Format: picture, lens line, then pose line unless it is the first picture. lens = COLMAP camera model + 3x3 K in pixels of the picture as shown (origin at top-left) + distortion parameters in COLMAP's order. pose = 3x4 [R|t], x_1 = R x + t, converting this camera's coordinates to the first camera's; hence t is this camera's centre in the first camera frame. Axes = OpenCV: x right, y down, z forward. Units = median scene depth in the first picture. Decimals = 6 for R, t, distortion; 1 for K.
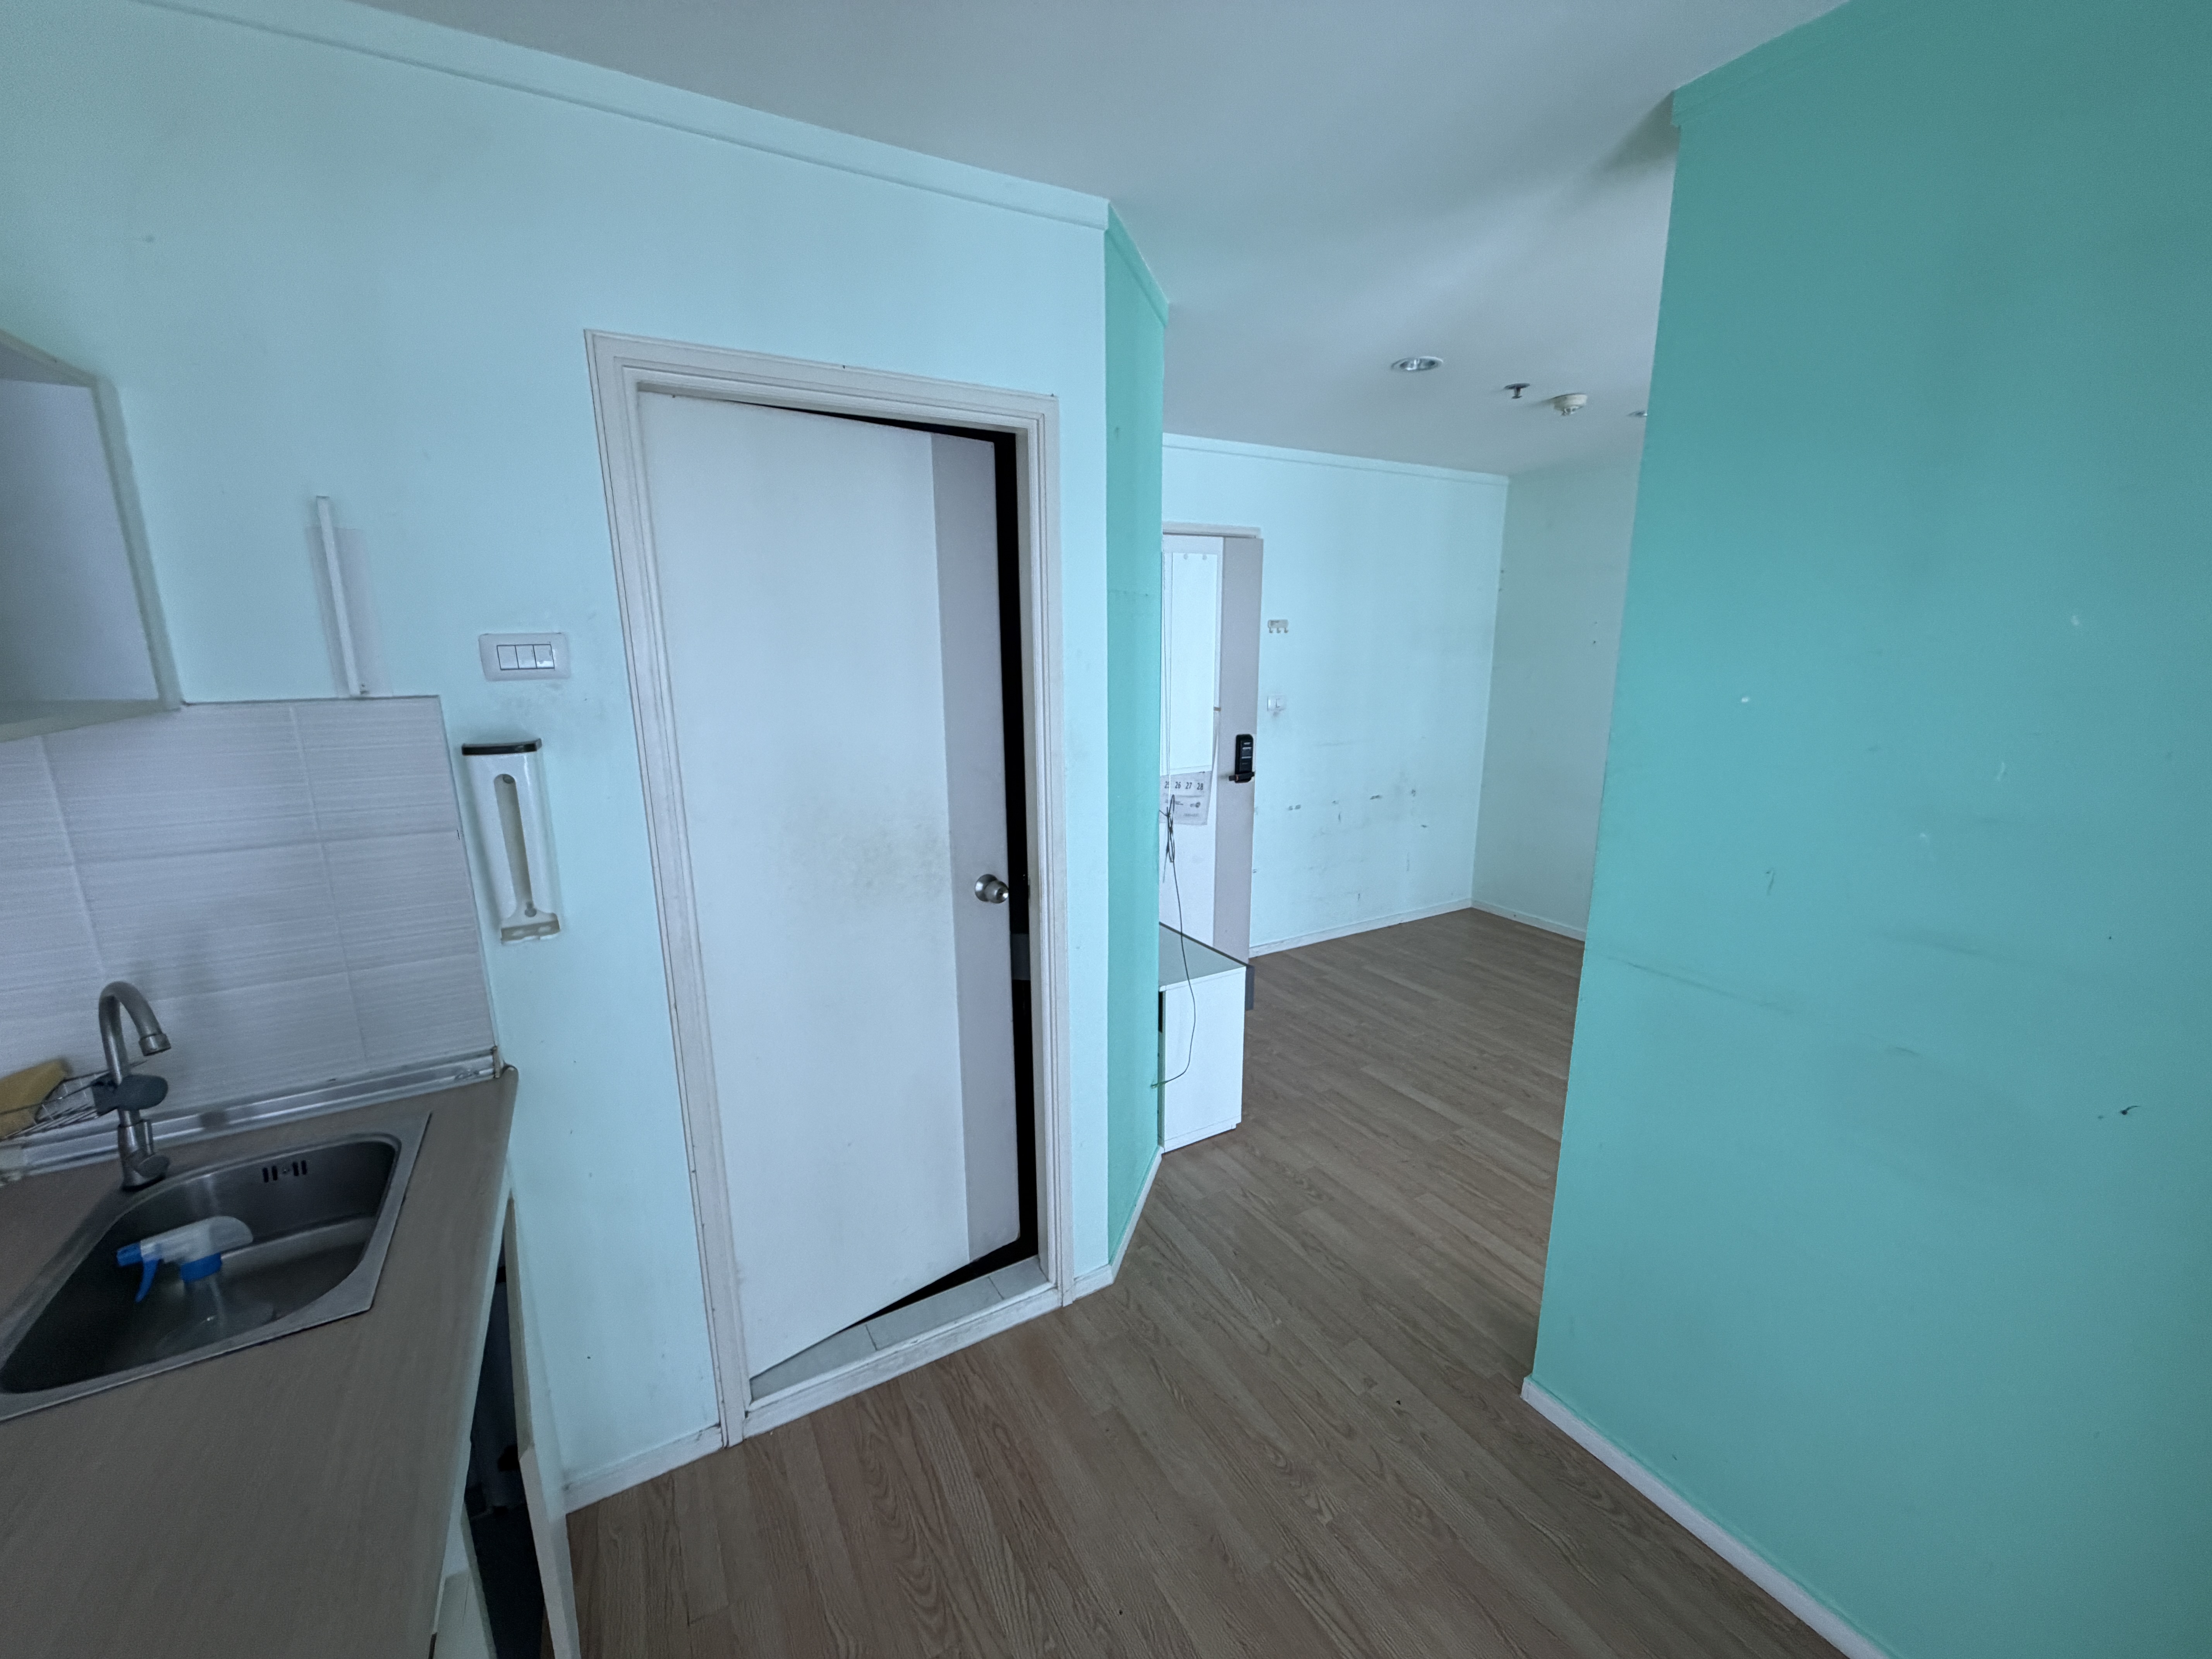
lens RADIAL K [[876.8, 0, 1100.8], [0, 876.8, 827.2], [0, 0, 1]] dist [0.000349, 0.000182]
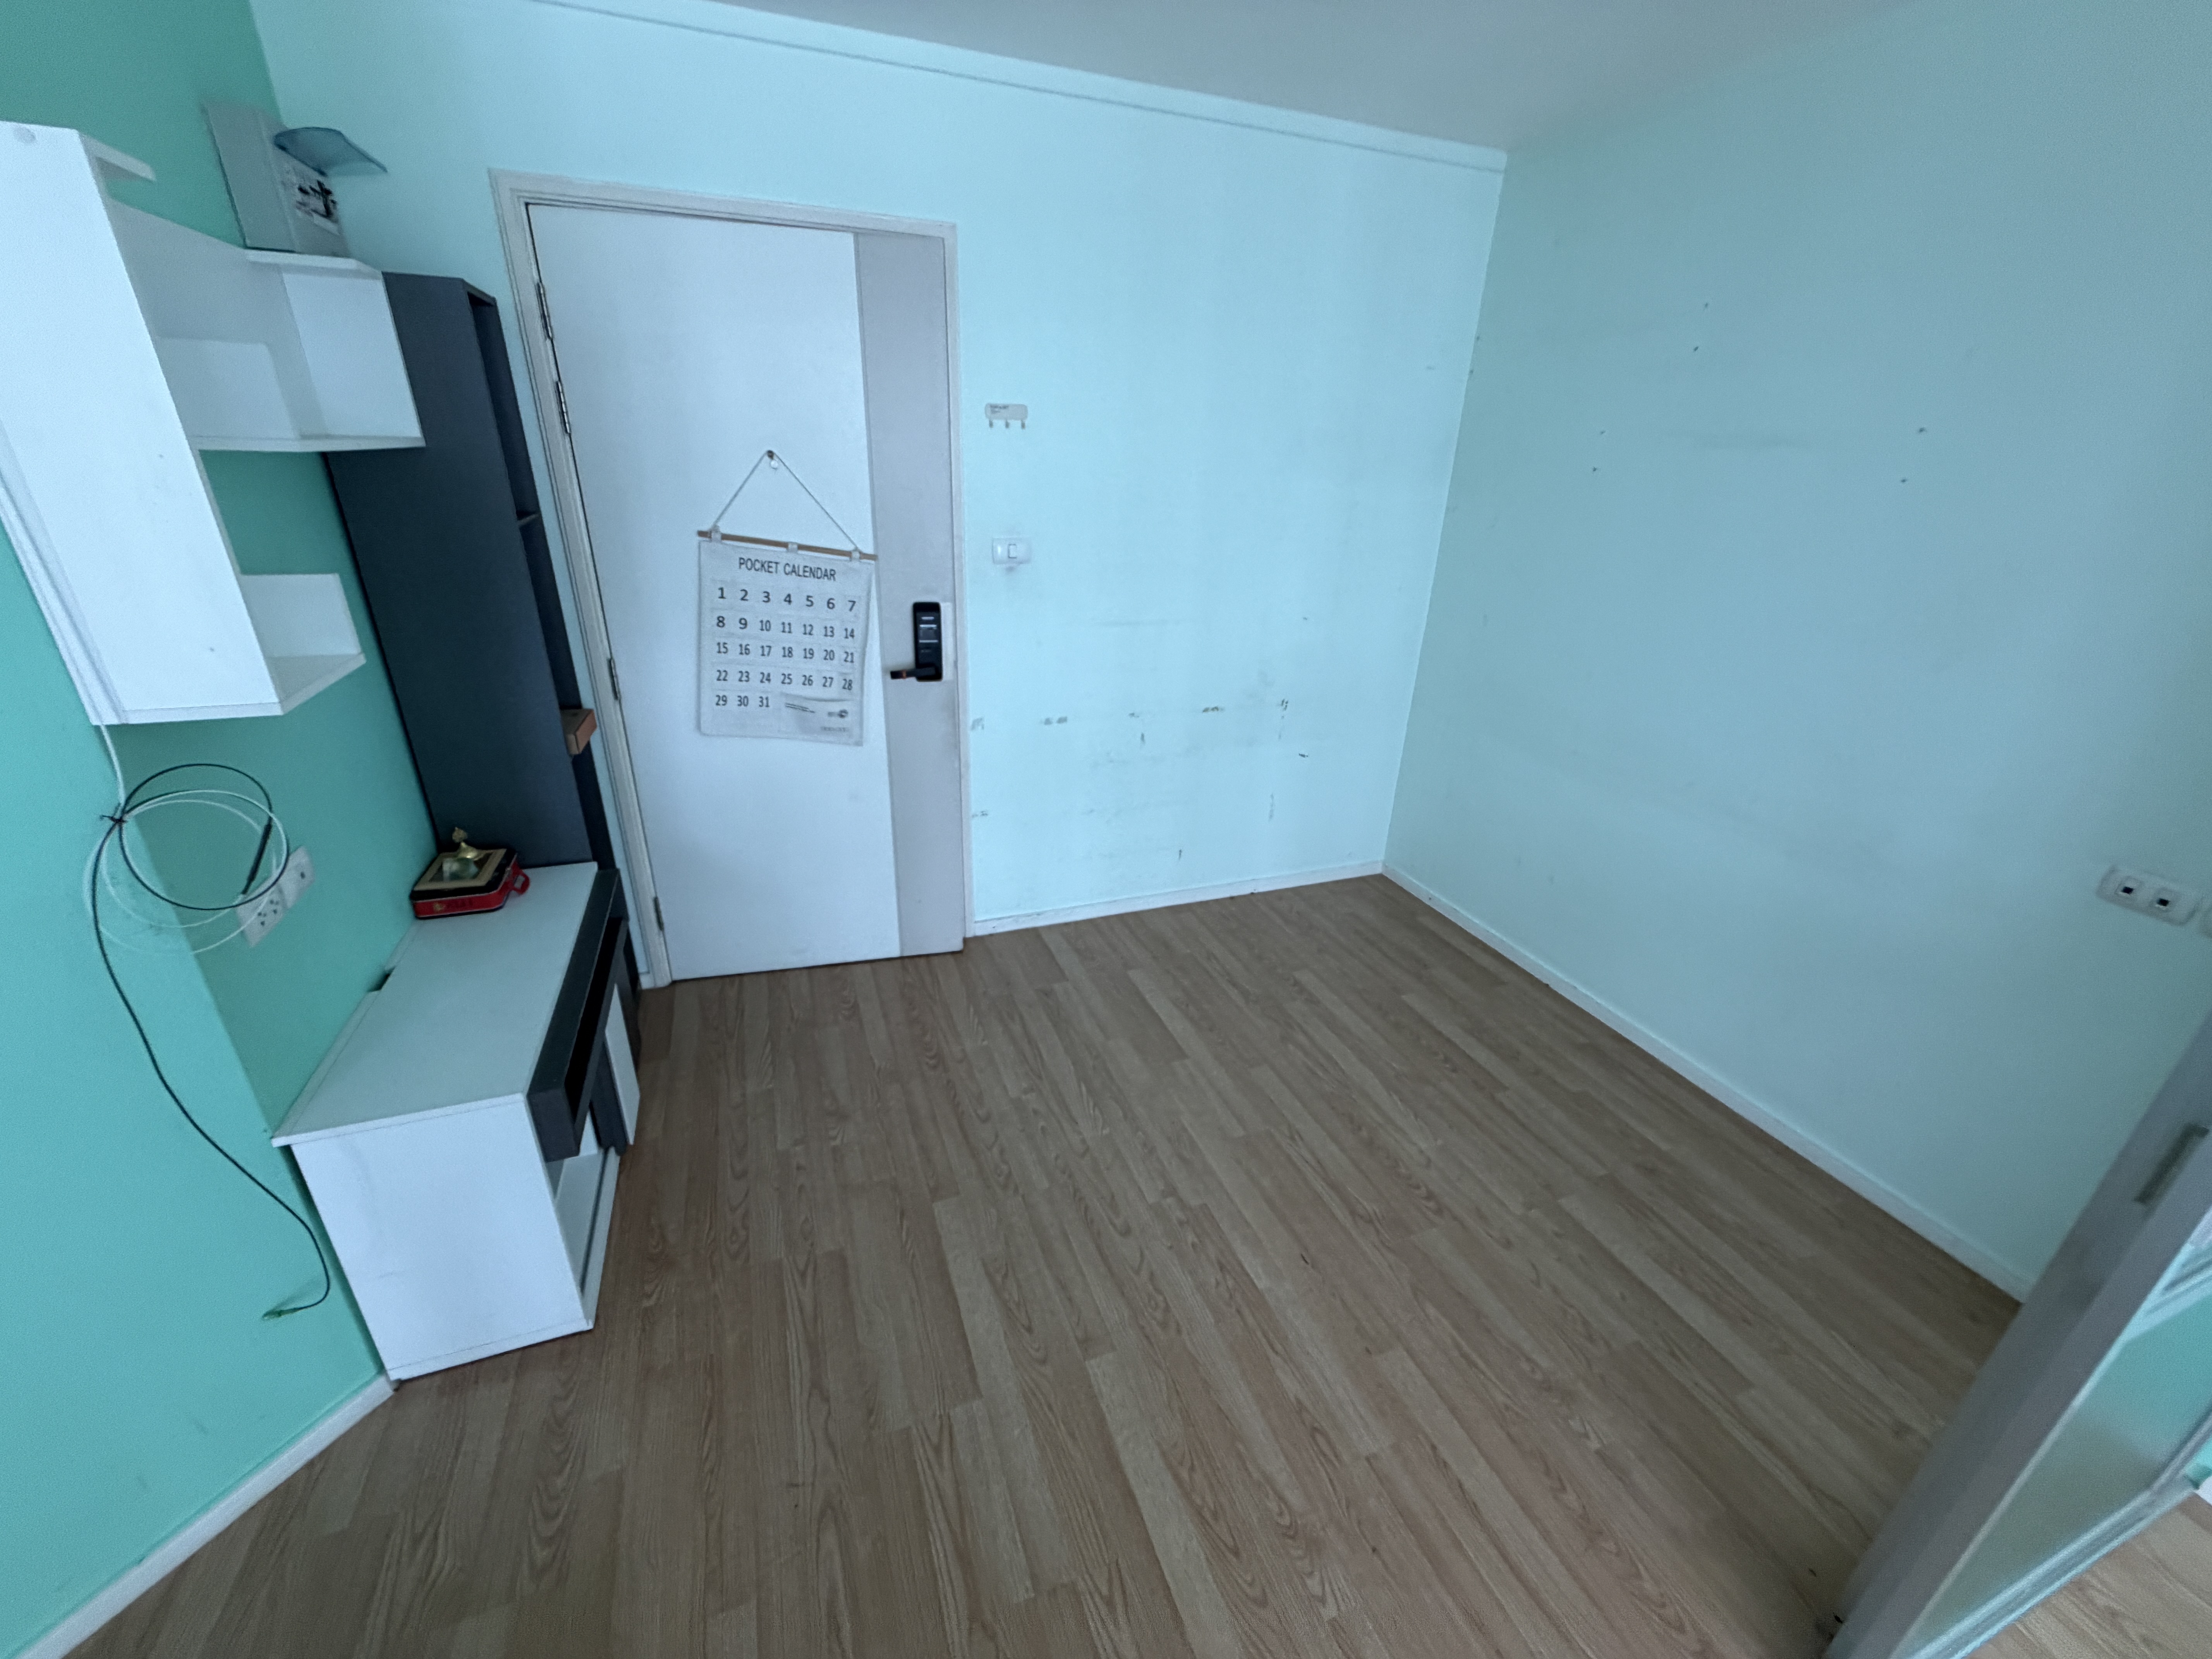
lens RADIAL K [[876.8, 0, 1100.8], [0, 876.8, 827.2], [0, 0, 1]] dist [0.000349, 0.000182]
pose [[0.986967, 0.094235, -0.130447, 0.372965], [-0.068447, 0.979456, 0.189687, -0.075718], [0.145642, -0.178286, 0.973141, 0.392968]]
